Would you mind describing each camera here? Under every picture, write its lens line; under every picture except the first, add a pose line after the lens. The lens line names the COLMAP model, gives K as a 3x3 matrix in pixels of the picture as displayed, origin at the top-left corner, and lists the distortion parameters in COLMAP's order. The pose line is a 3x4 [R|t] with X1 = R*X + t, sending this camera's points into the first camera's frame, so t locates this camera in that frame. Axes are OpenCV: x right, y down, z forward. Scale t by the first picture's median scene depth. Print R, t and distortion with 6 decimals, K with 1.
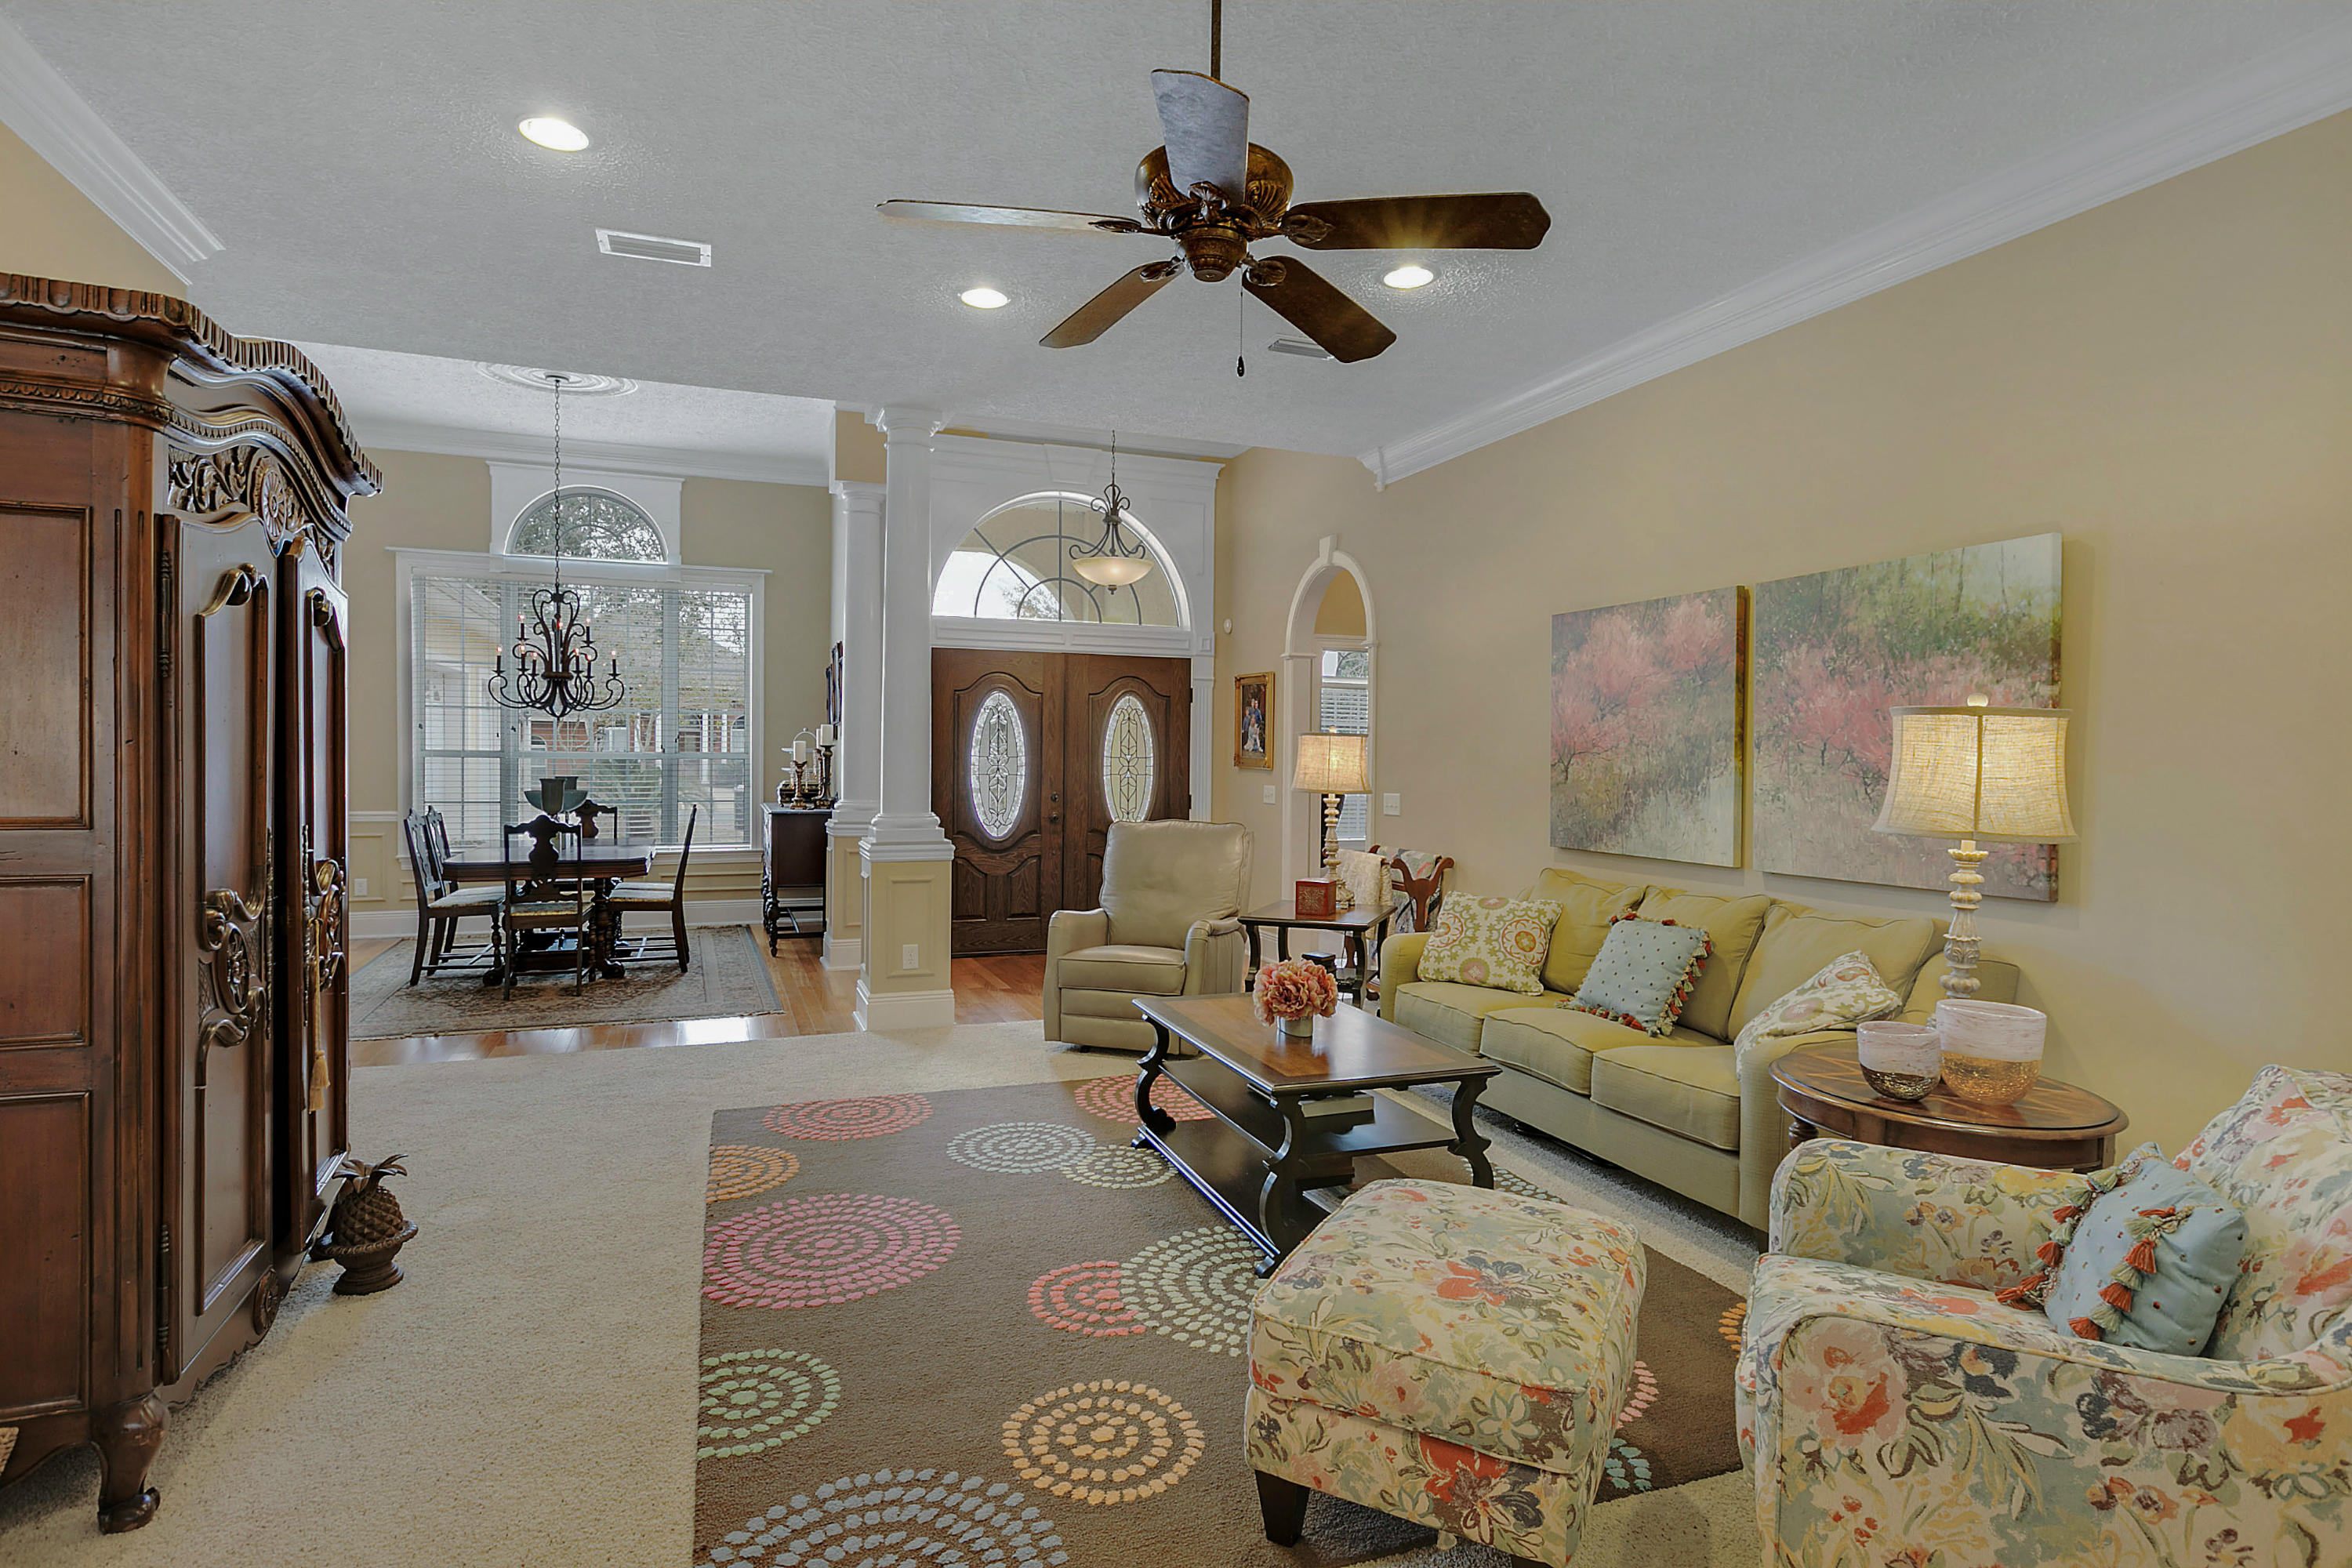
lens RADIAL K [[1141.3, 0, 1122.4], [0, 1141.3, 762.6], [0, 0, 1]] dist [-0.001689, -0.000909]
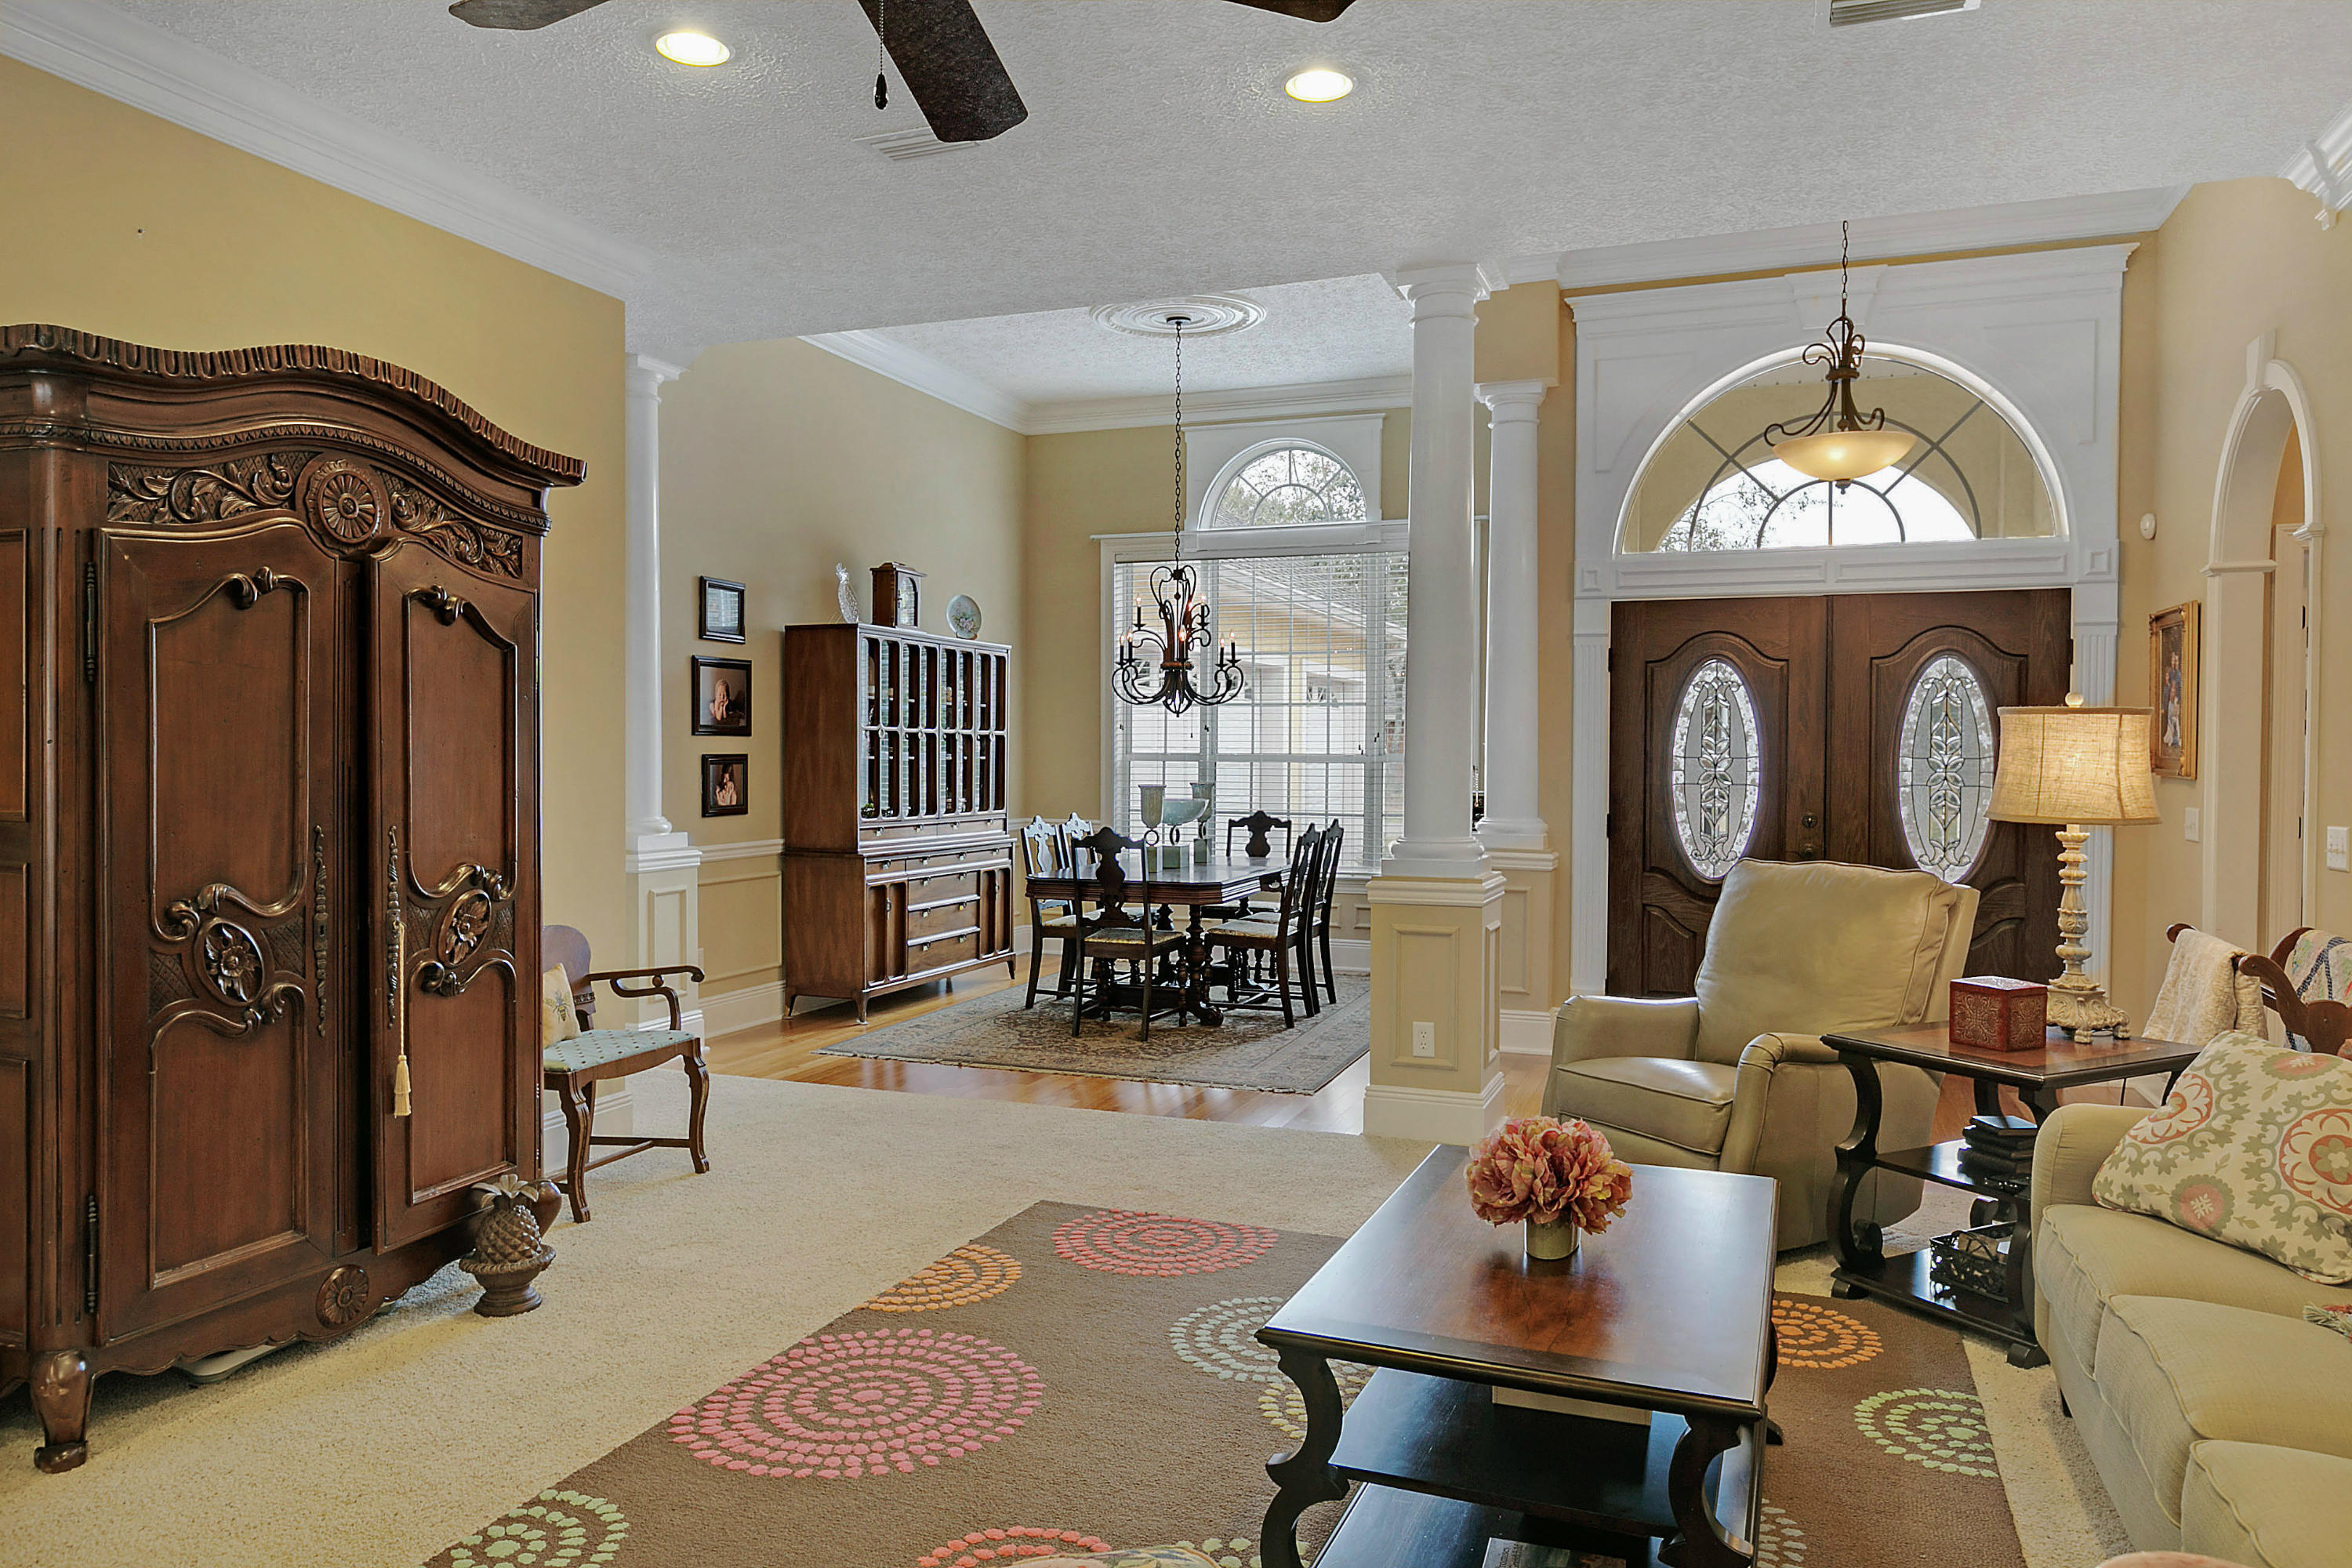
lens RADIAL K [[1468.4, 0, 1211.8], [0, 1468.4, 769.9], [0, 0, 1]] dist [-0.003927, -0.000877]
pose [[0.773799, 0.000113, -0.633431, 0.441015], [0.000399, 1.000000, 0.000665, 0.002754], [0.633431, -0.000767, 0.773799, 0.318419]]
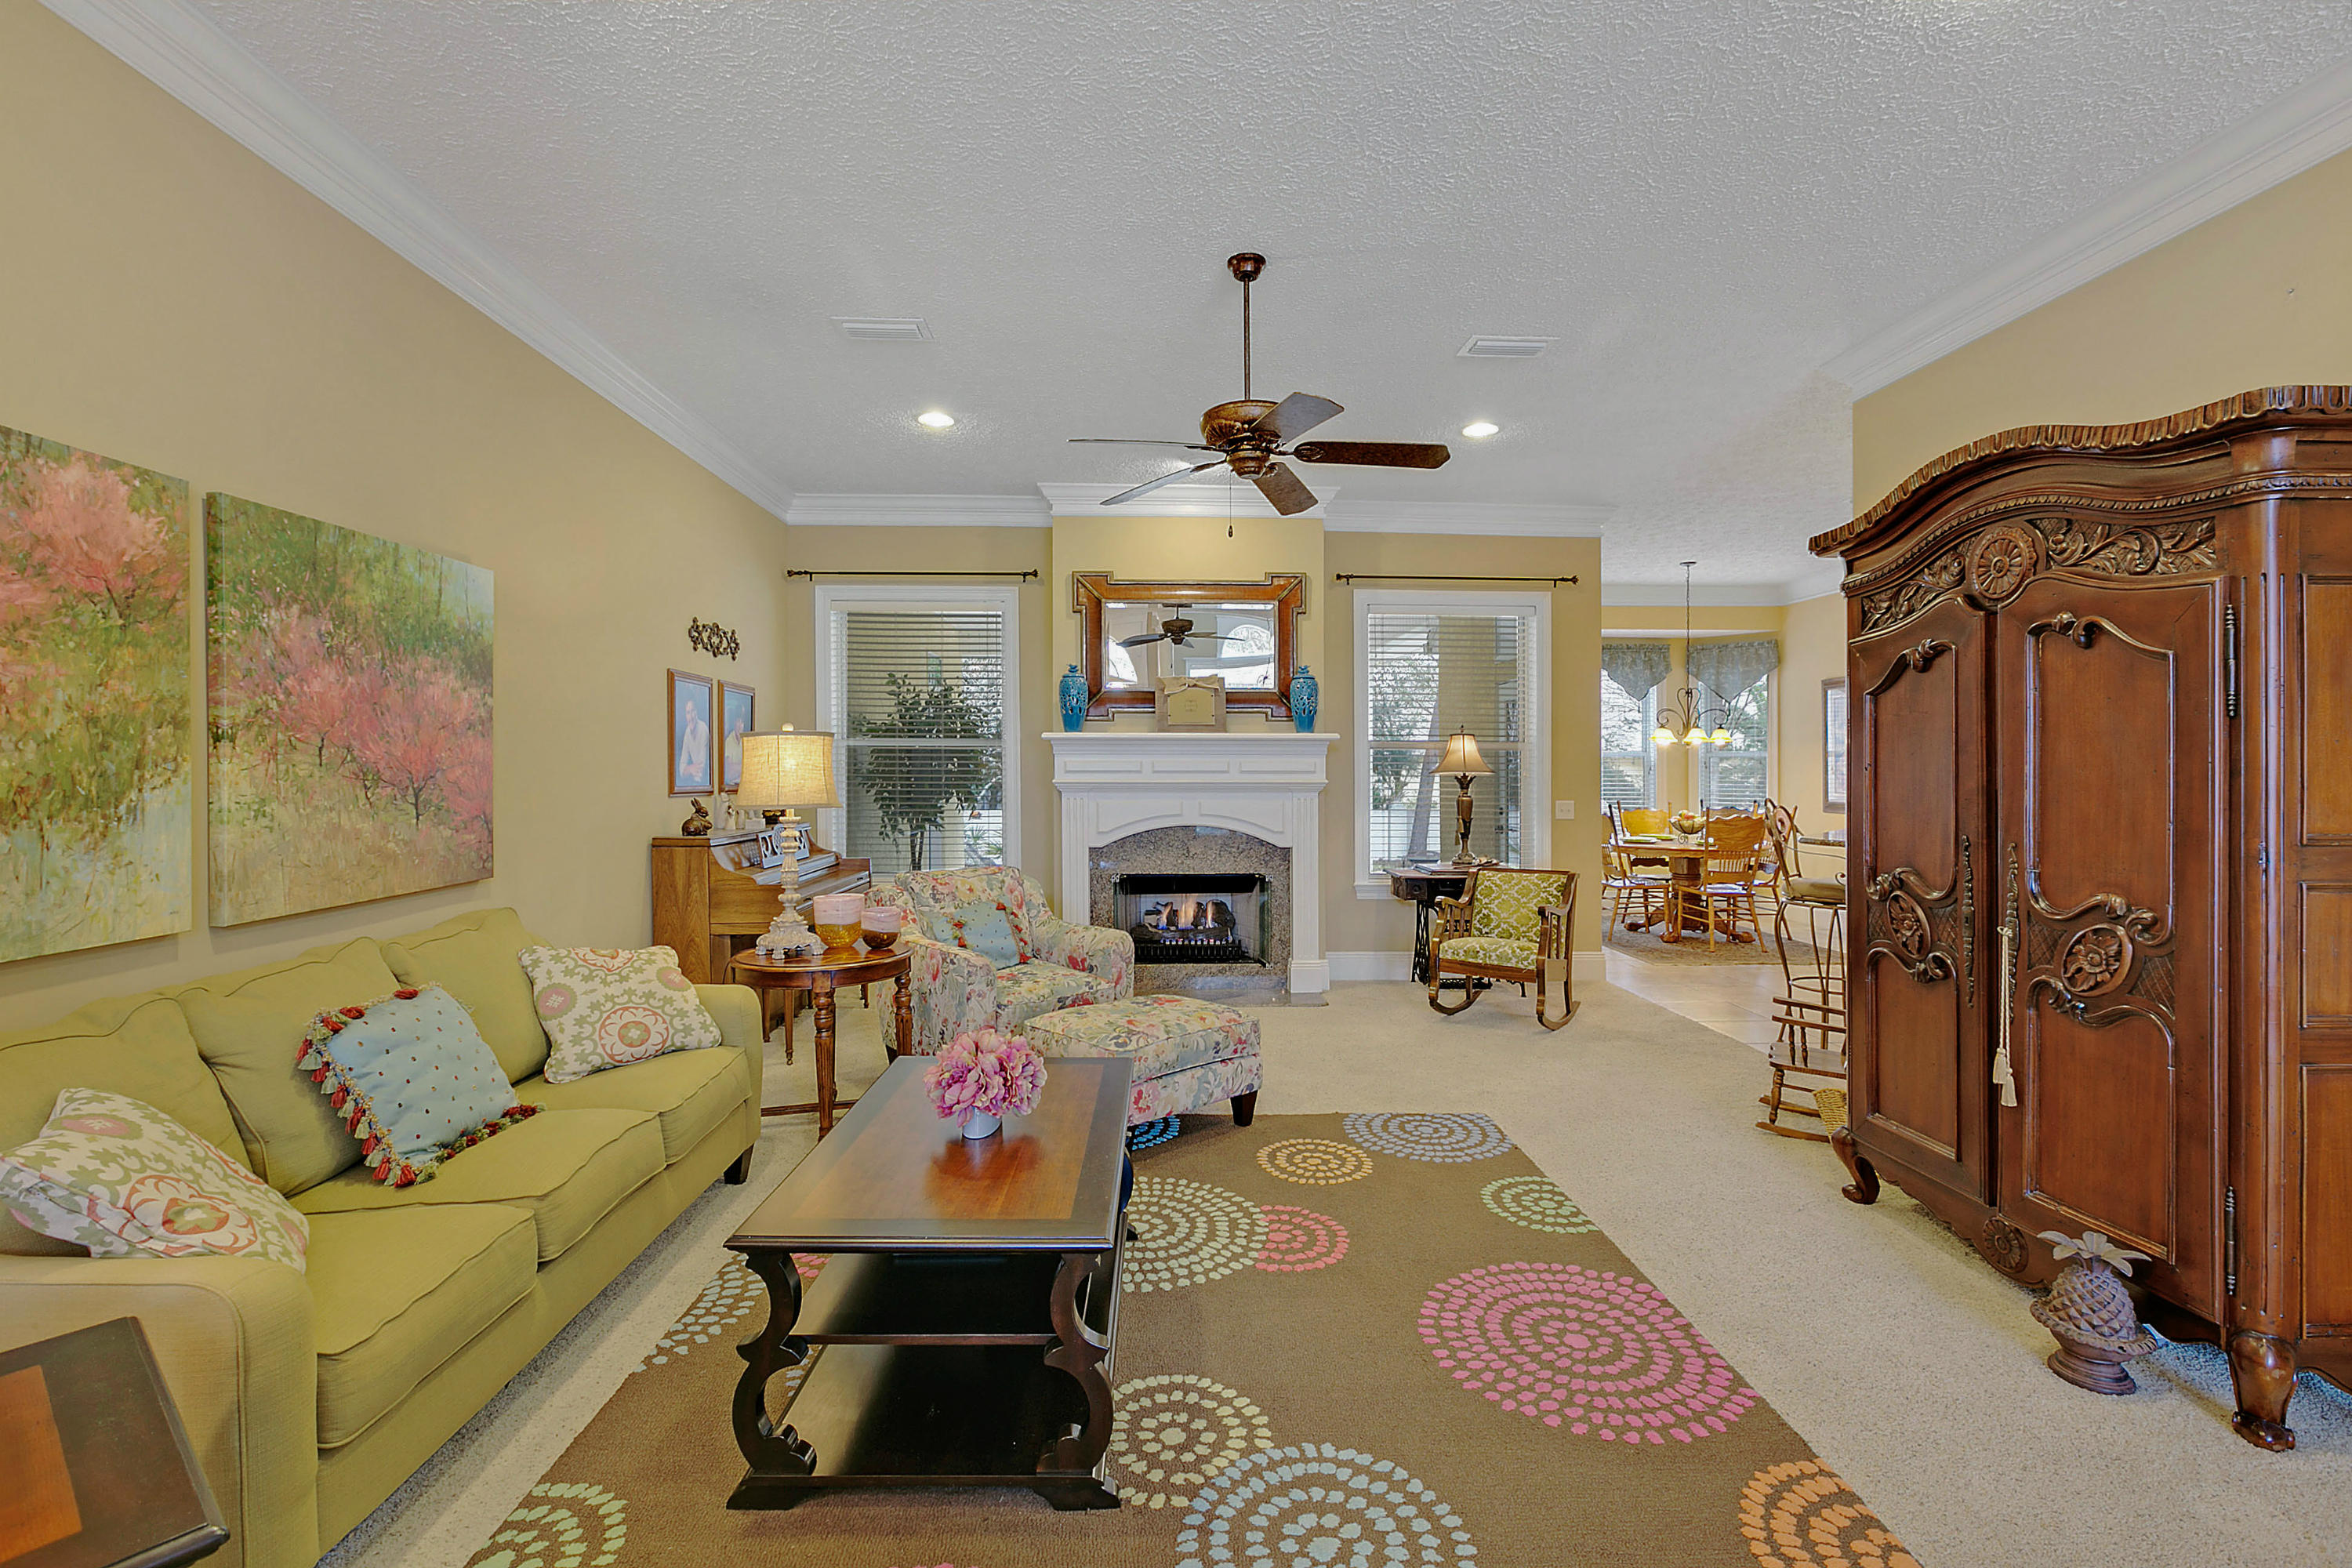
lens RADIAL K [[1043.5, 0, 1164.5], [0, 1043.5, 778.7], [0, 0, 1]] dist [0.000330, -0.003681]
pose [[-0.952968, -0.018462, 0.302510, -0.158252], [-0.013416, 0.999734, 0.018750, -0.010506], [-0.302775, 0.013810, -0.952962, 1.507164]]
